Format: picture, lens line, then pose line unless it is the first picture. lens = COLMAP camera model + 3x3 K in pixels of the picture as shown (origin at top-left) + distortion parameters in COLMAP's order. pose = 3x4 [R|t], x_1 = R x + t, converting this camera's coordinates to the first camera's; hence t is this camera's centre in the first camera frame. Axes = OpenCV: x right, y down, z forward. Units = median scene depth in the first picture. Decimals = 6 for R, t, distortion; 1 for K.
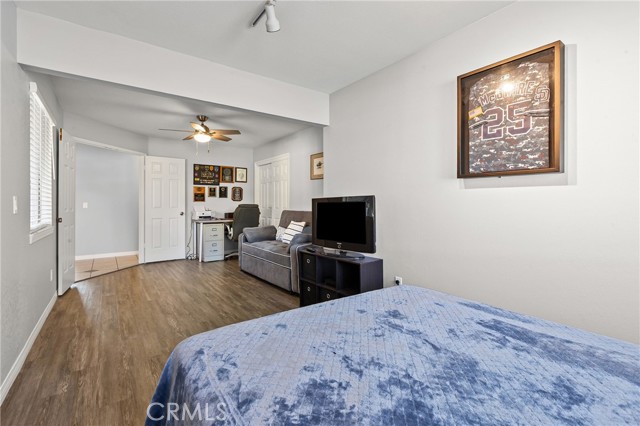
lens RADIAL K [[290.9, 0, 318.5], [0, 290.9, 208.0], [0, 0, 1]] dist [0.000881, 0.000287]
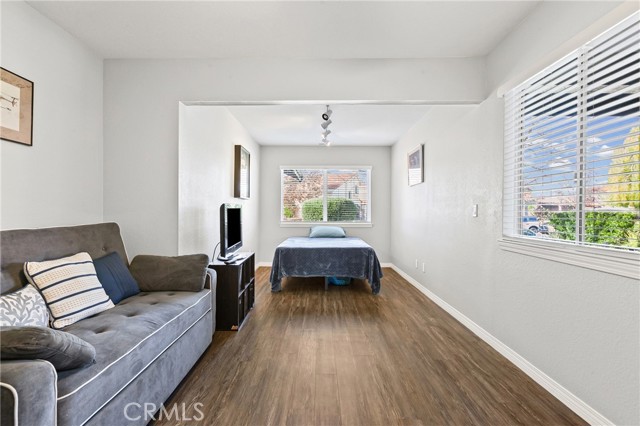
lens RADIAL K [[330.1, 0, 320.0], [0, 330.1, 213.0], [0, 0, 1]] dist [0.000215, 0.000016]
pose [[-0.808046, 0.001632, 0.589117, -1.078637], [0.006233, 0.999964, 0.005778, -0.013416], [-0.589086, 0.008341, -0.808027, 2.130476]]
